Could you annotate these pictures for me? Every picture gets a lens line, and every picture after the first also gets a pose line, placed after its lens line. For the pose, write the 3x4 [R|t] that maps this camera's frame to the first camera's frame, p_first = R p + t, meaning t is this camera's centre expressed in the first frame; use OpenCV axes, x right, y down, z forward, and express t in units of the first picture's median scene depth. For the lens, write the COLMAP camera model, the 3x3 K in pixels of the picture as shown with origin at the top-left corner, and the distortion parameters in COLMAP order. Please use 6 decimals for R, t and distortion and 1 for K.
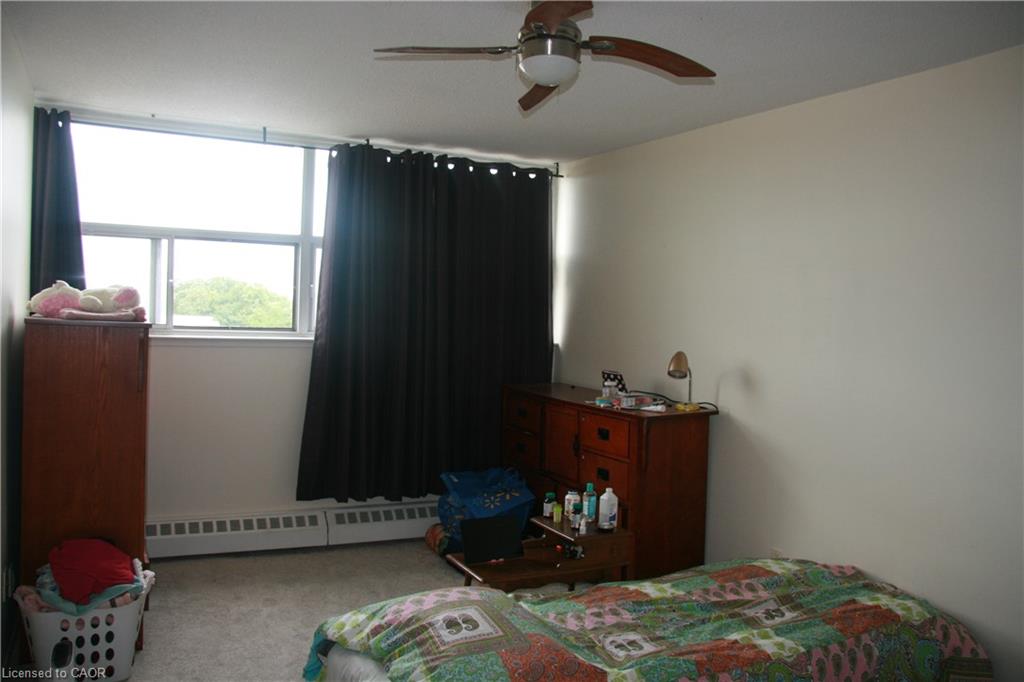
lens RADIAL K [[810.7, 0, 515.1], [0, 810.7, 355.5], [0, 0, 1]] dist [-0.164783, 0.126352]
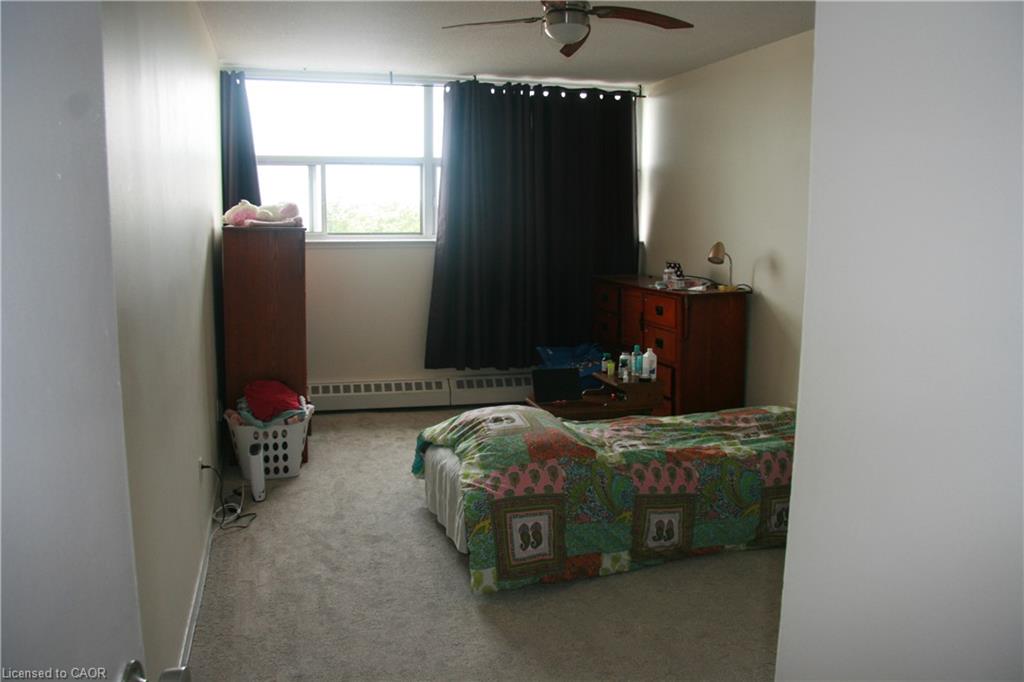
lens RADIAL K [[810.7, 0, 515.1], [0, 810.7, 355.5], [0, 0, 1]] dist [-0.164783, 0.126352]
pose [[0.979603, 0.003523, -0.200909, 0.160007], [0.017921, 0.994330, 0.104816, 0.036628], [0.200140, -0.106279, 0.973986, -0.285258]]
